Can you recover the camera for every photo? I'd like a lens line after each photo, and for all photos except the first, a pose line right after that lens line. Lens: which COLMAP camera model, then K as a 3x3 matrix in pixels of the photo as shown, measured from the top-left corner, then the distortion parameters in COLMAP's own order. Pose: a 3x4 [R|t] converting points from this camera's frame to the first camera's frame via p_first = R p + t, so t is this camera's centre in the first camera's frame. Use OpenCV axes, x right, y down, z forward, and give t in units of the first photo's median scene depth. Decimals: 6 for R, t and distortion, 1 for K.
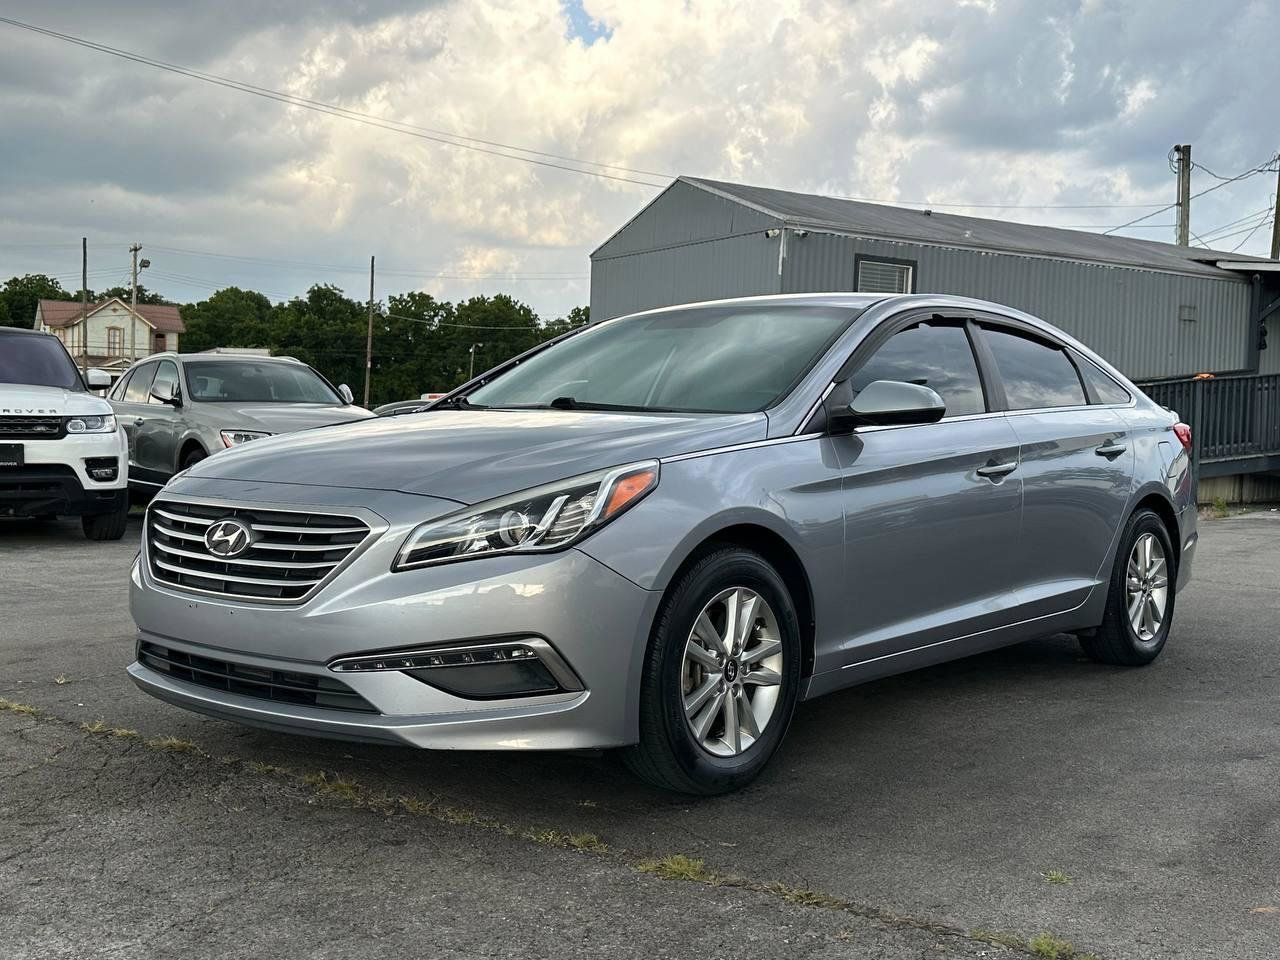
lens RADIAL K [[2392.9, 0, 640.0], [0, 2392.9, 480.0], [0, 0, 1]] dist [0.217657, -0.074944]
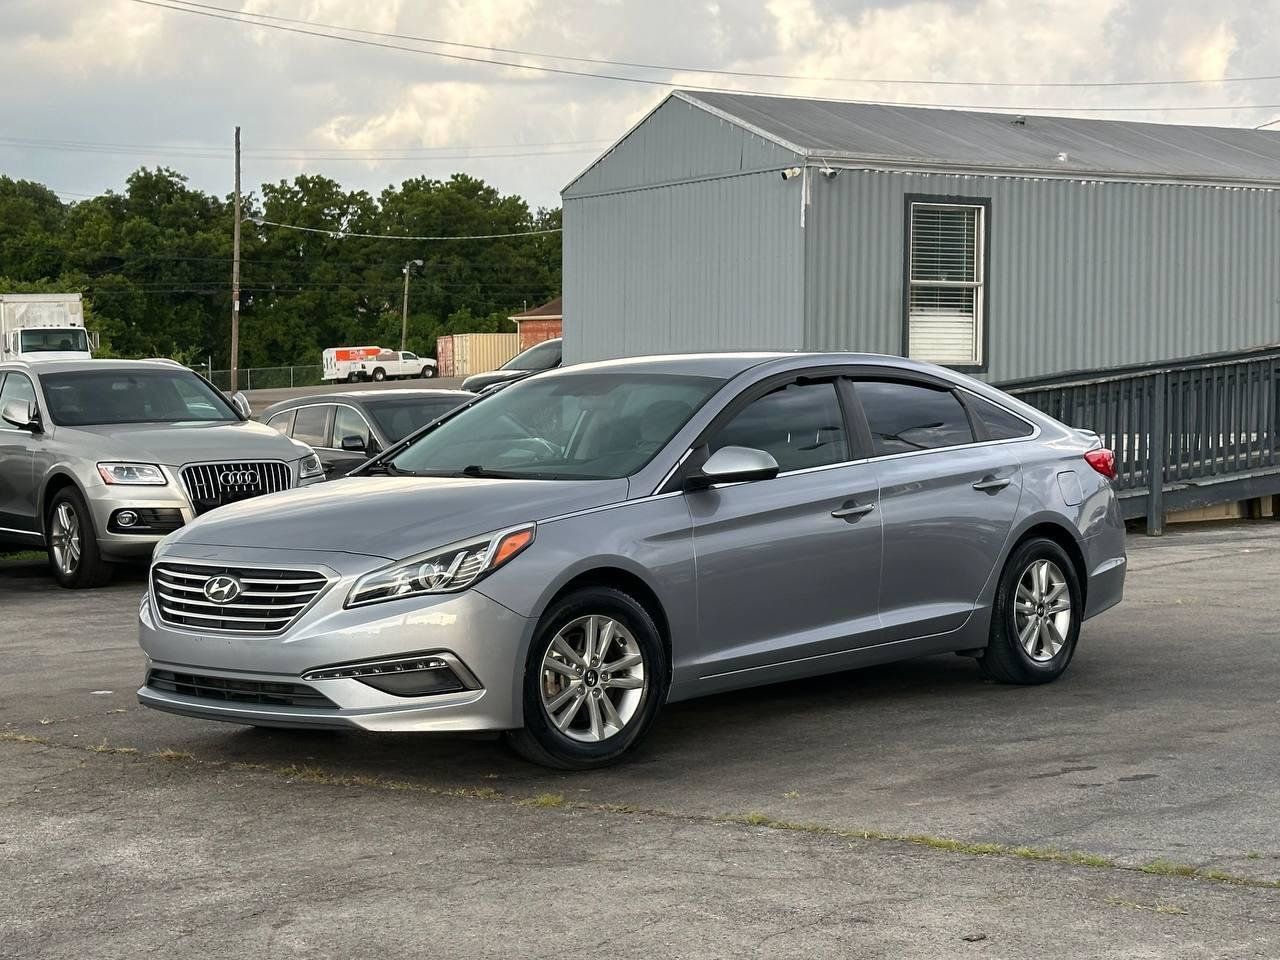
lens RADIAL K [[2608.7, 0, 640.0], [0, 2608.7, 480.0], [0, 0, 1]] dist [-0.175294, -0.103092]
pose [[0.999316, -0.030504, 0.020894, 0.033129], [0.030790, 0.999434, -0.013528, -0.009394], [-0.020470, 0.014162, 0.999690, -0.429951]]
